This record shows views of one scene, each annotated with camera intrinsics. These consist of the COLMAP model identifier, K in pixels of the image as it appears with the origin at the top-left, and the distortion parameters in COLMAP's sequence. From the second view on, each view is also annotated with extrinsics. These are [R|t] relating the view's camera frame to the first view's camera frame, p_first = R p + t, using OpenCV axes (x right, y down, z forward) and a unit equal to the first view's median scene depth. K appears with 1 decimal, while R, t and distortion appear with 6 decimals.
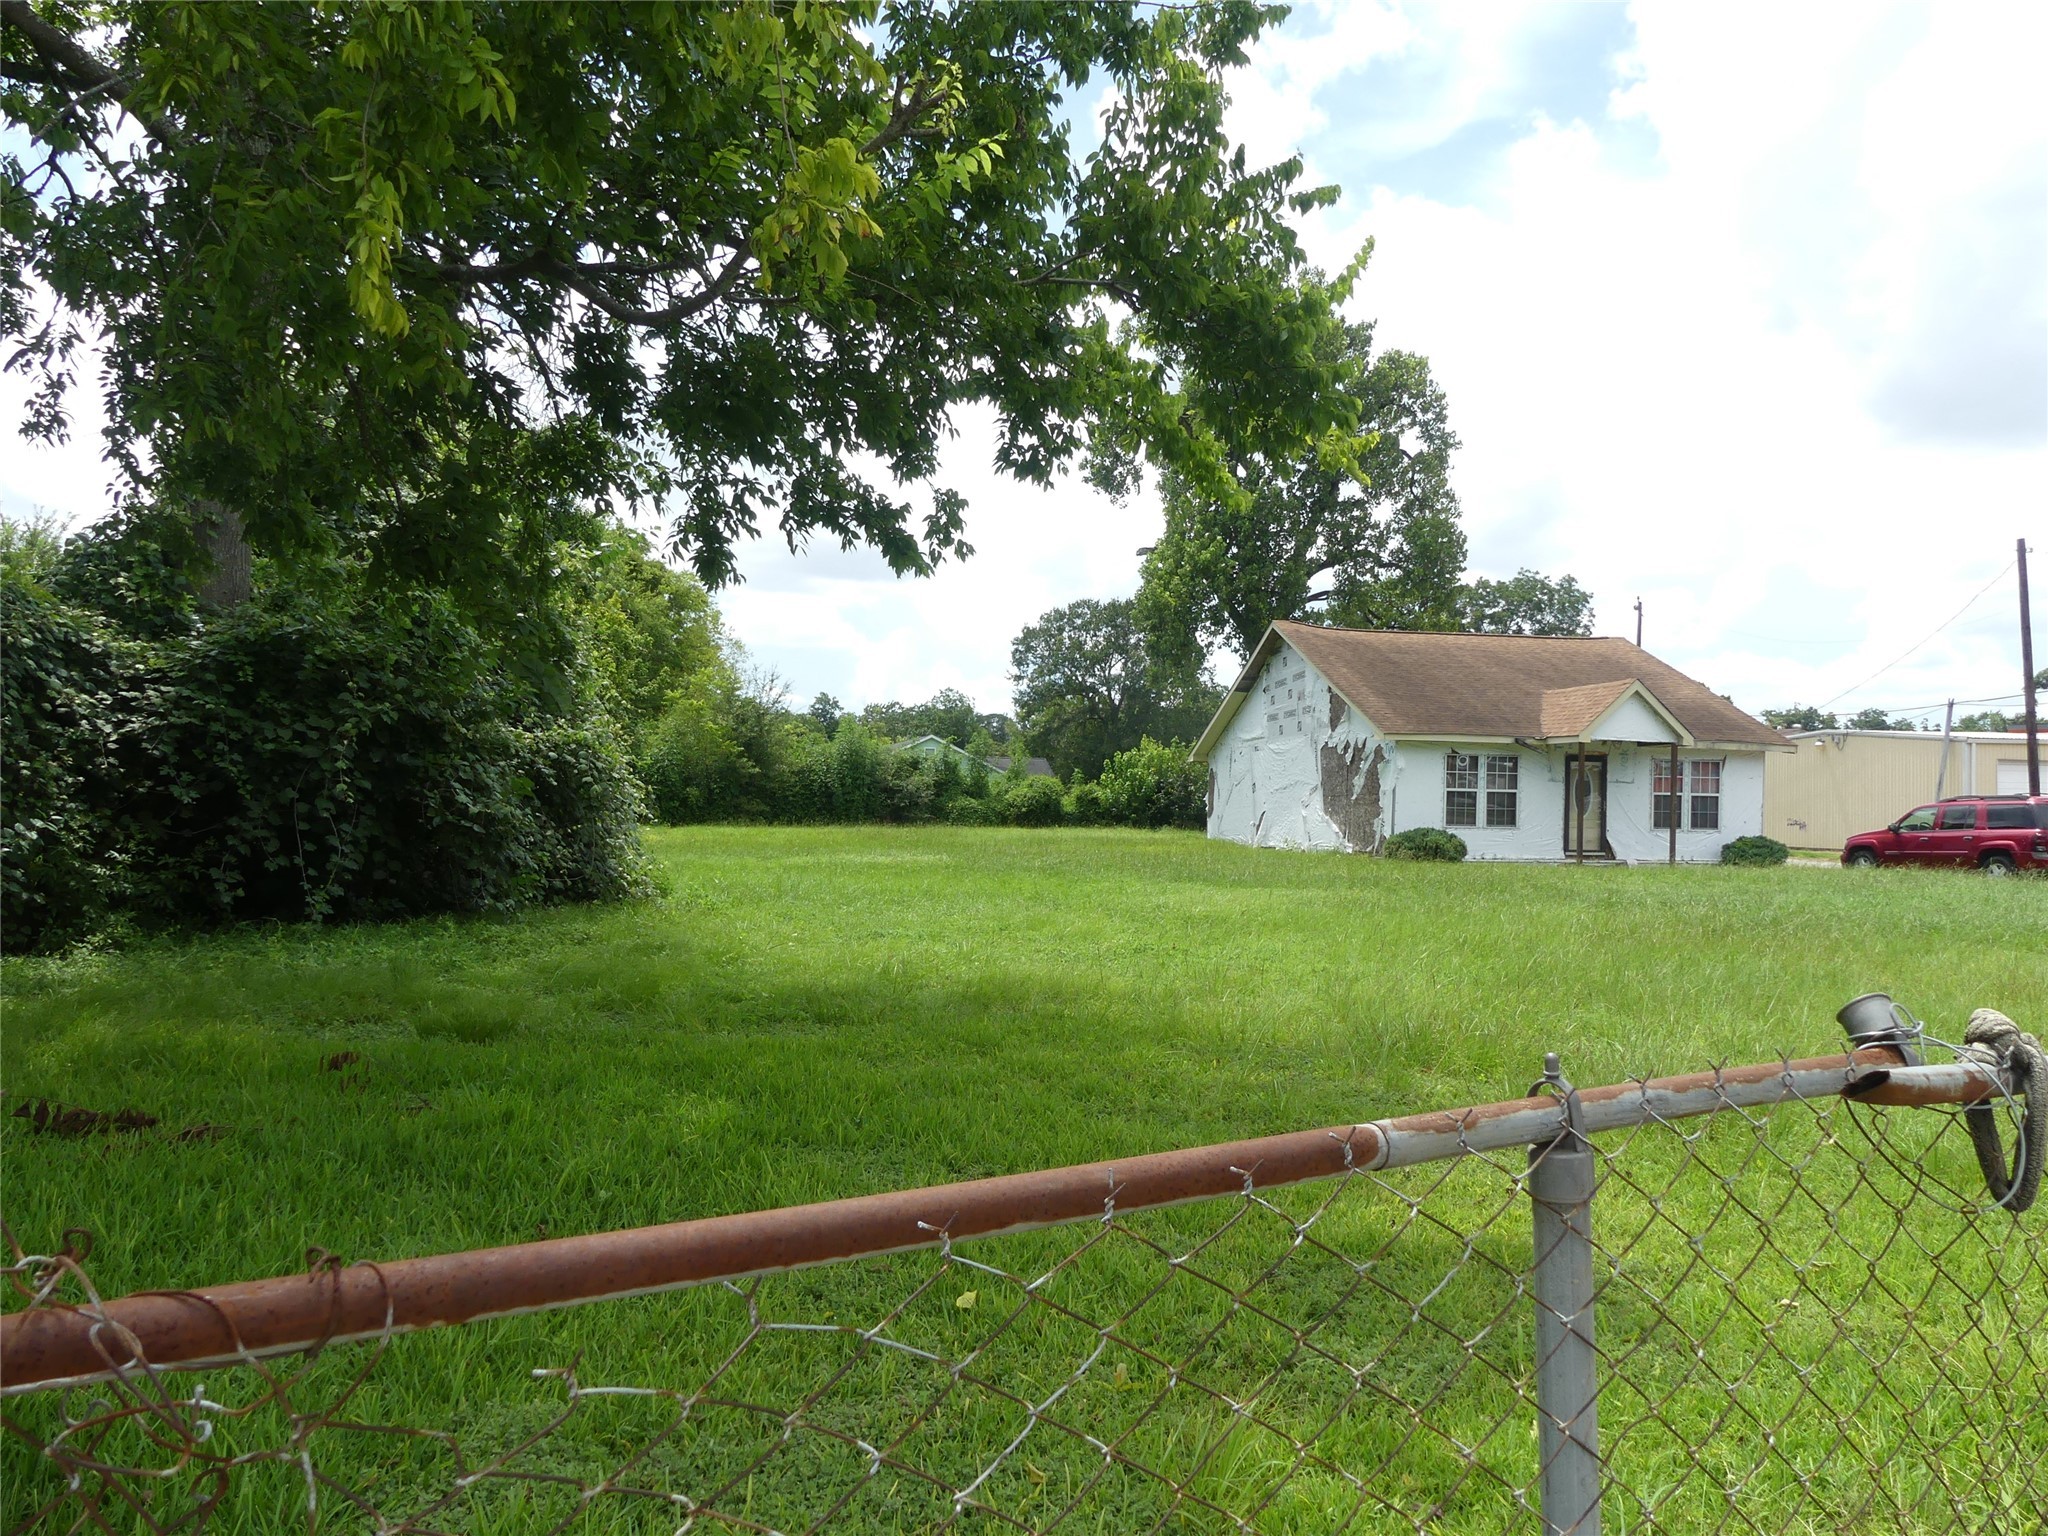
lens RADIAL K [[1540.0, 0, 1026.1], [0, 1540.0, 747.7], [0, 0, 1]] dist [0.009819, -0.002085]
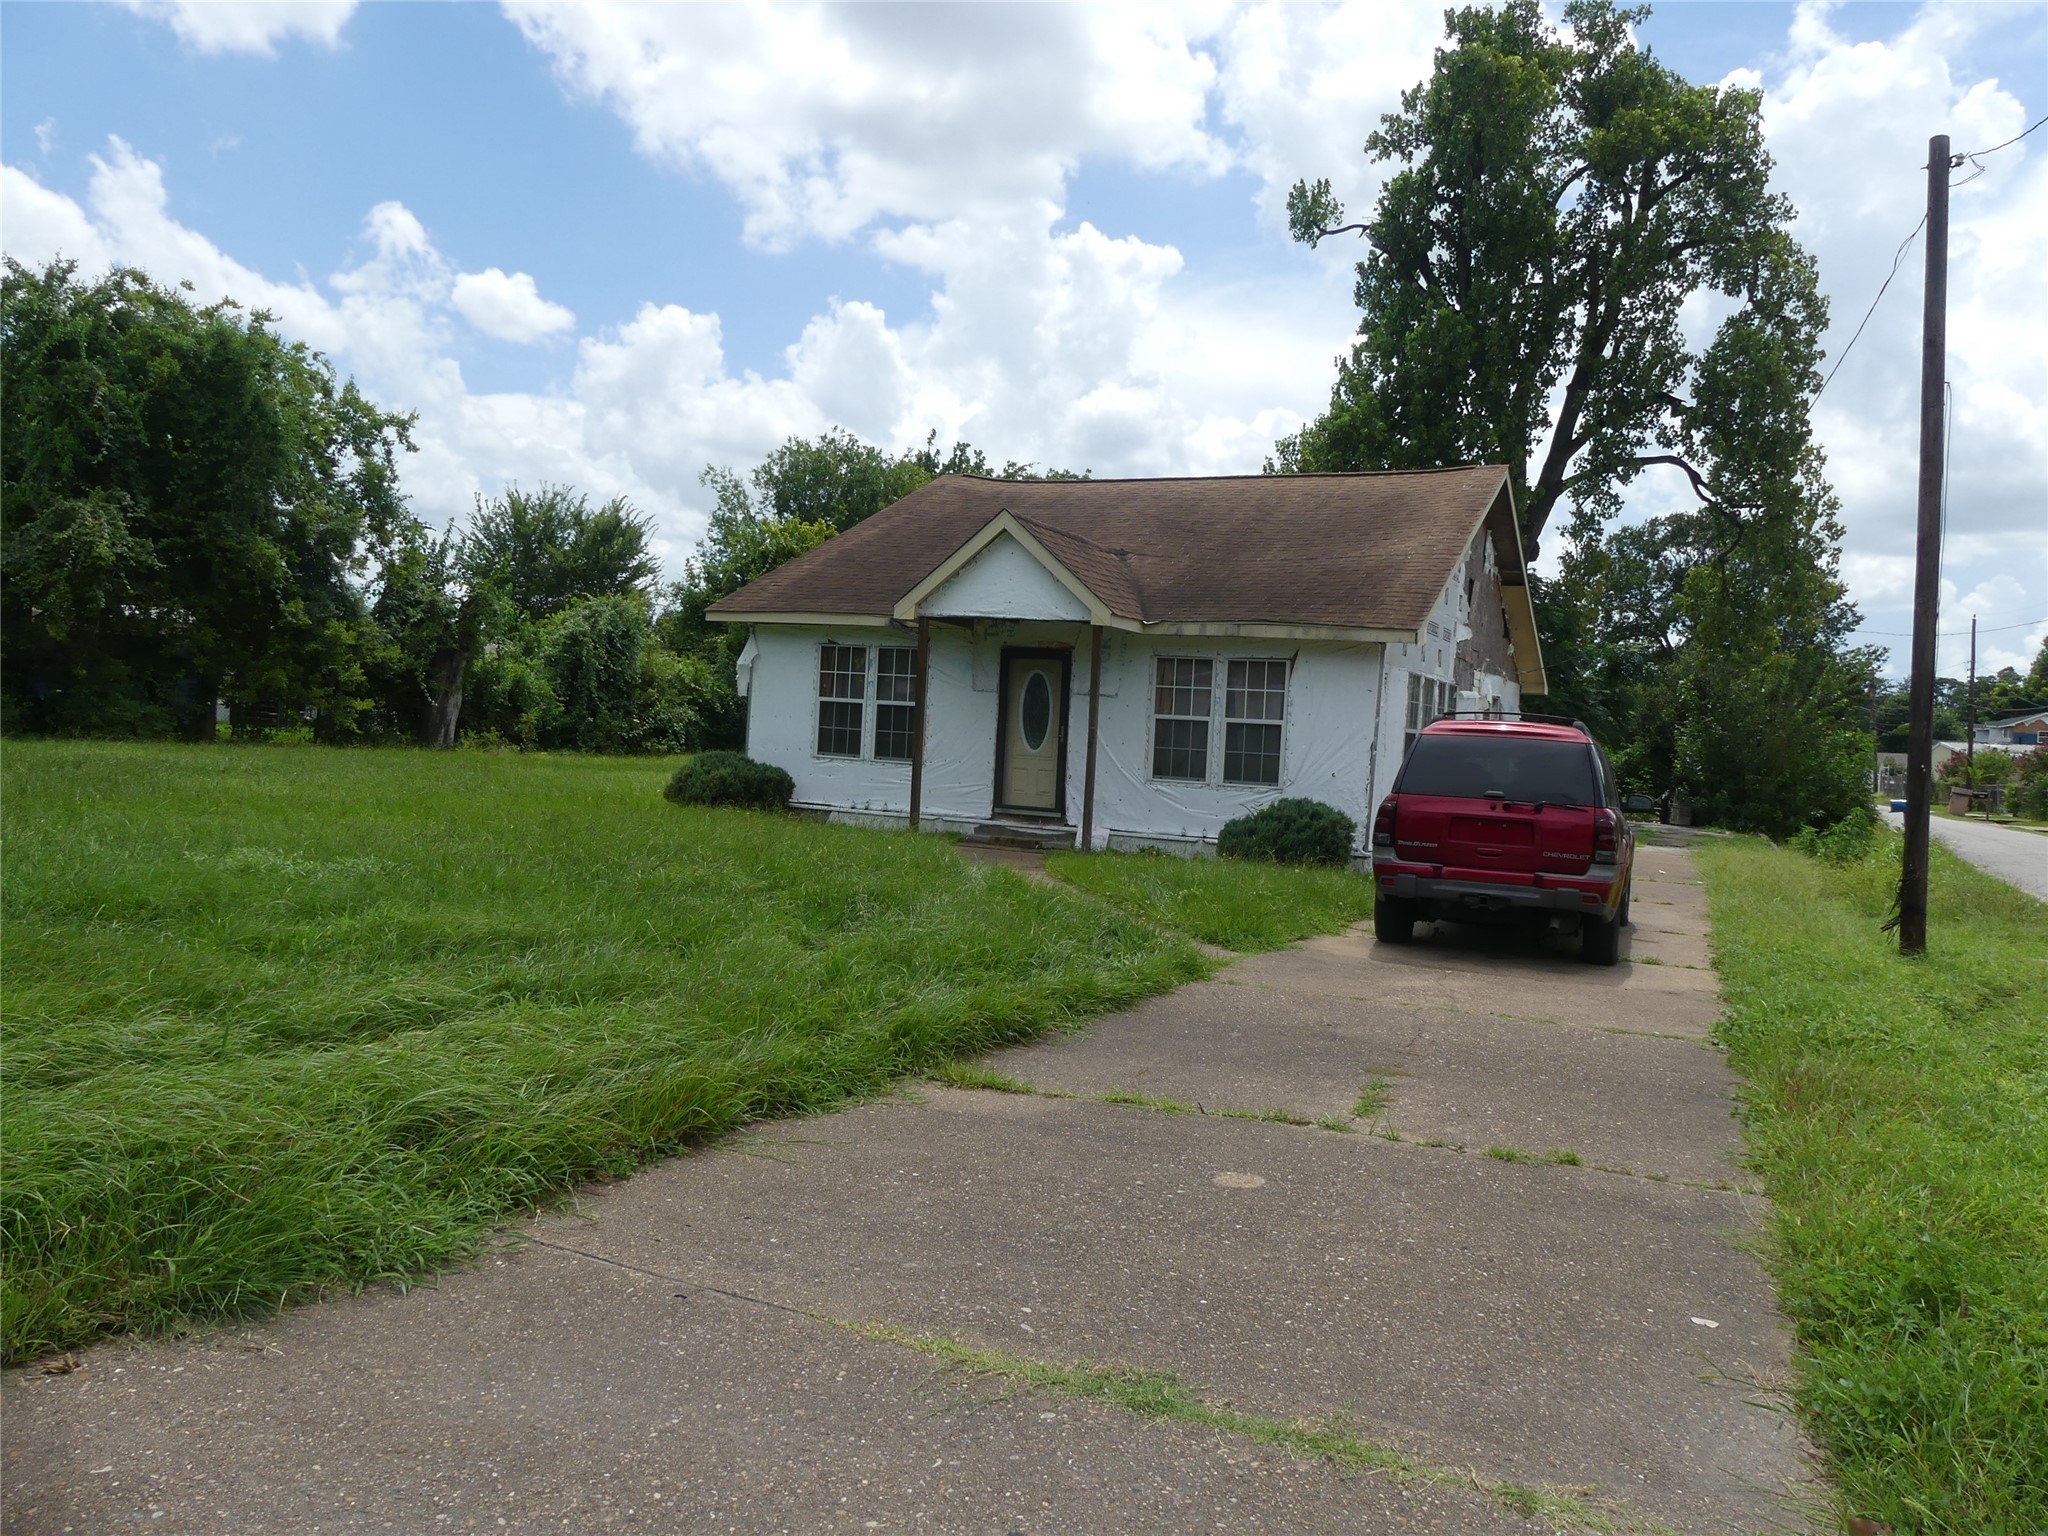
lens RADIAL K [[1540.0, 0, 1026.1], [0, 1540.0, 747.7], [0, 0, 1]] dist [0.009819, -0.002085]
pose [[0.807973, 0.032118, -0.588343, 0.718899], [-0.023017, 0.999472, 0.022953, 0.030139], [0.588770, -0.005004, 0.808285, 0.524828]]
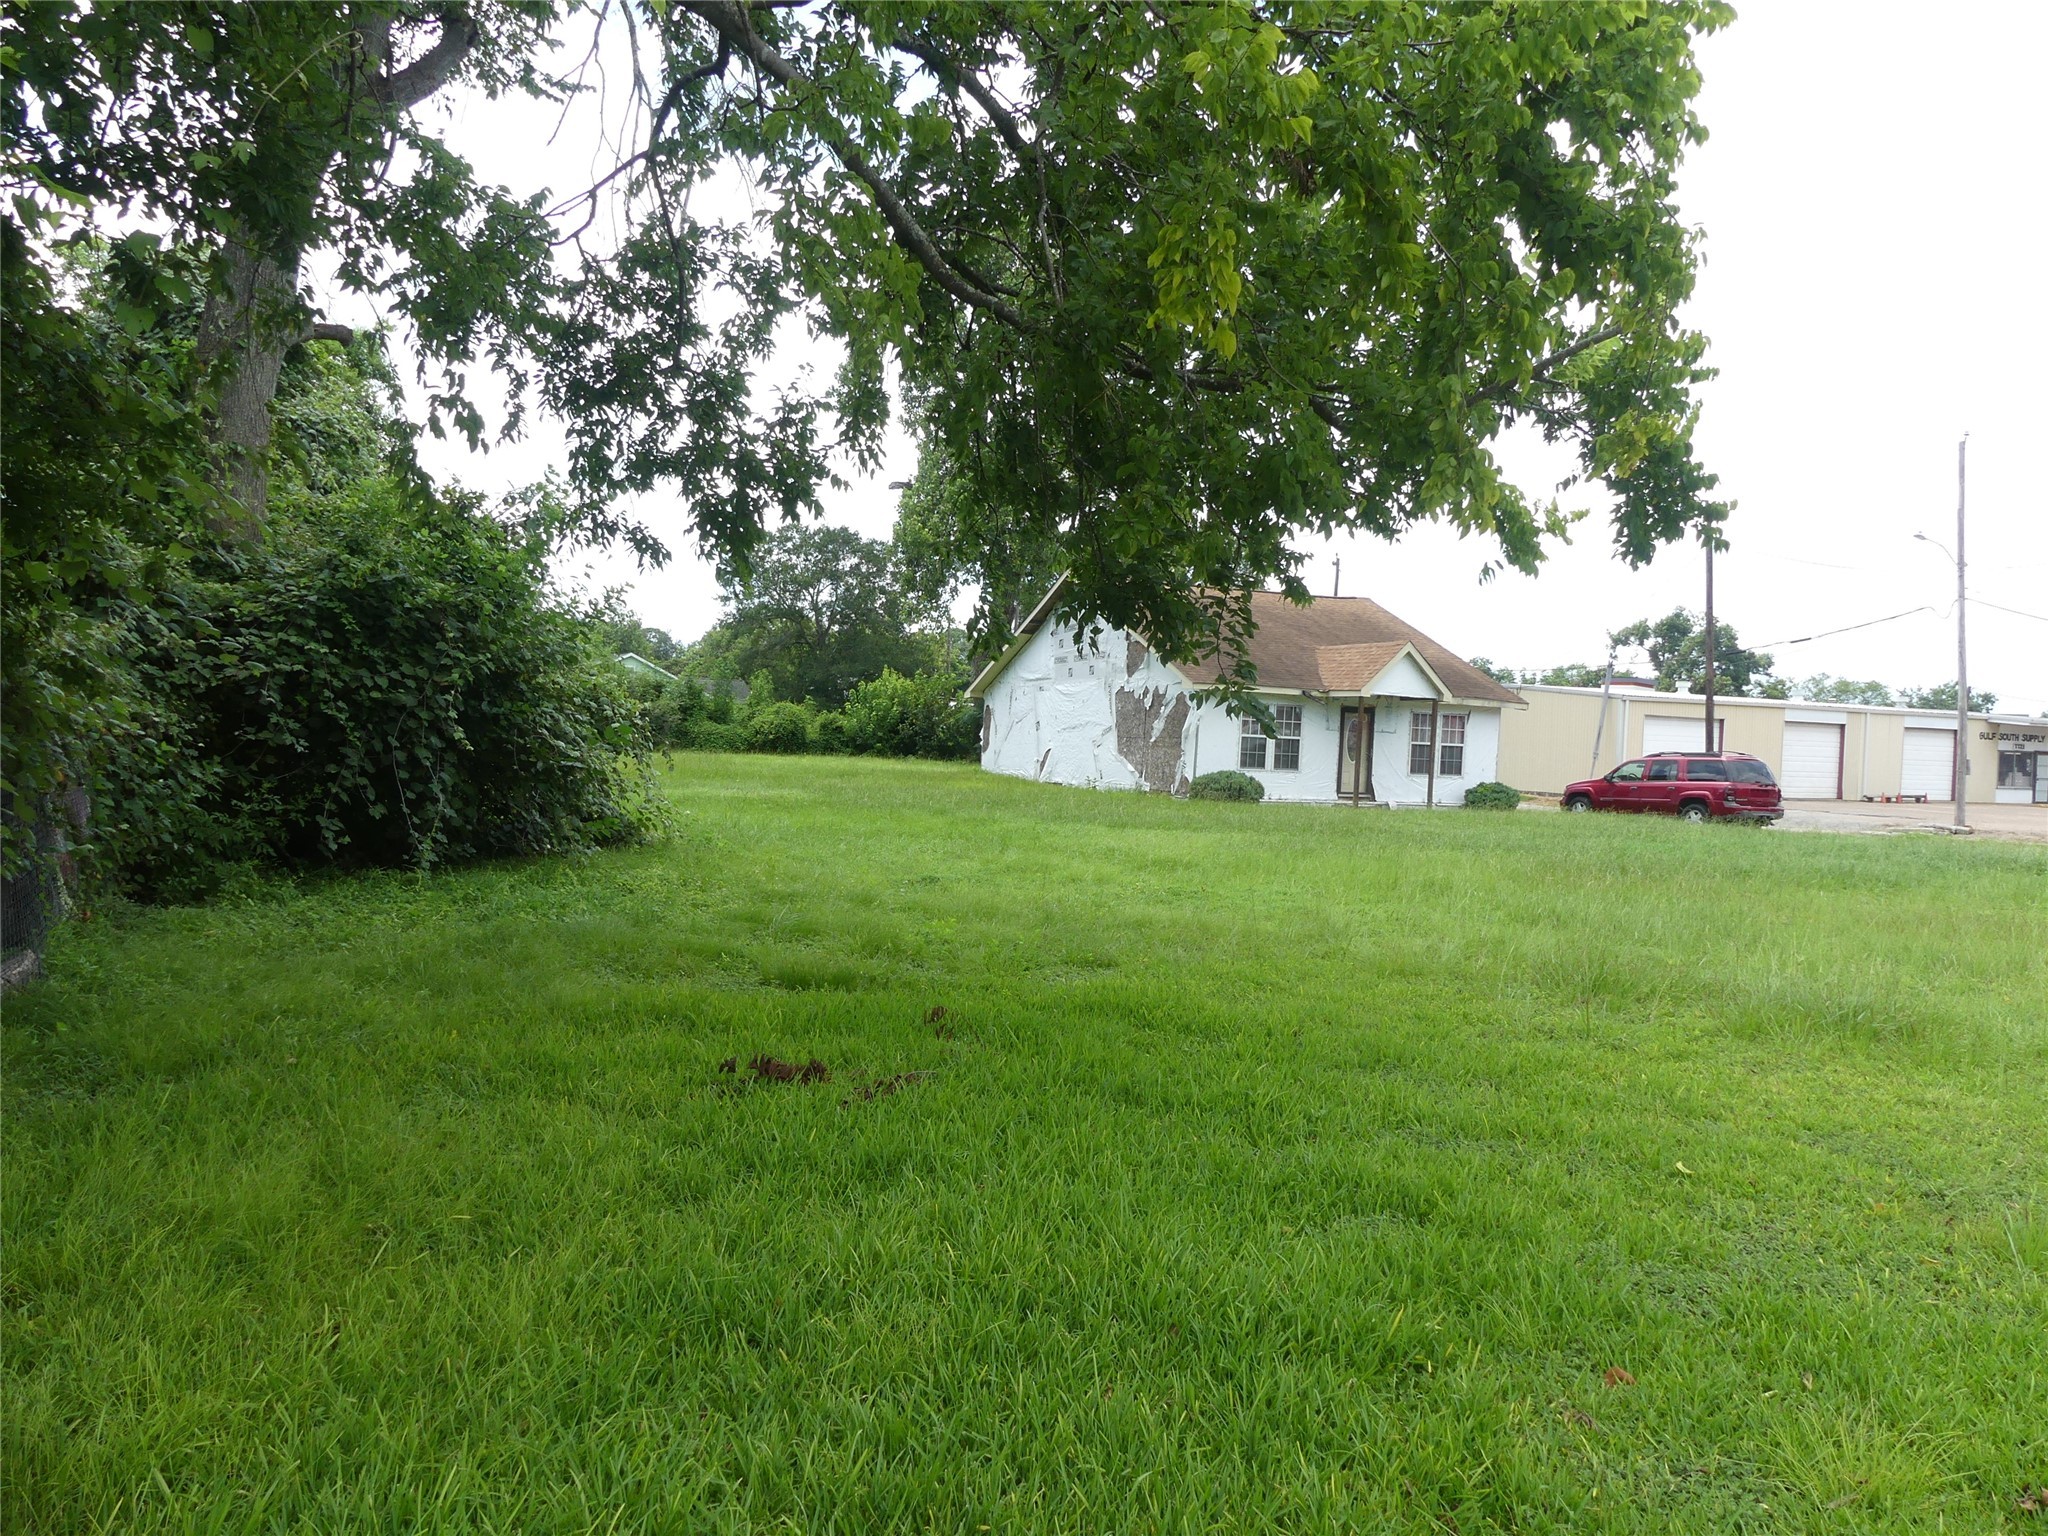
lens RADIAL K [[1540.0, 0, 1026.1], [0, 1540.0, 747.7], [0, 0, 1]] dist [0.009819, -0.002085]
pose [[0.974595, 0.021243, 0.222963, -0.117384], [-0.032619, 0.998340, 0.047465, -0.010875], [-0.221585, -0.053532, 0.973671, -0.027275]]
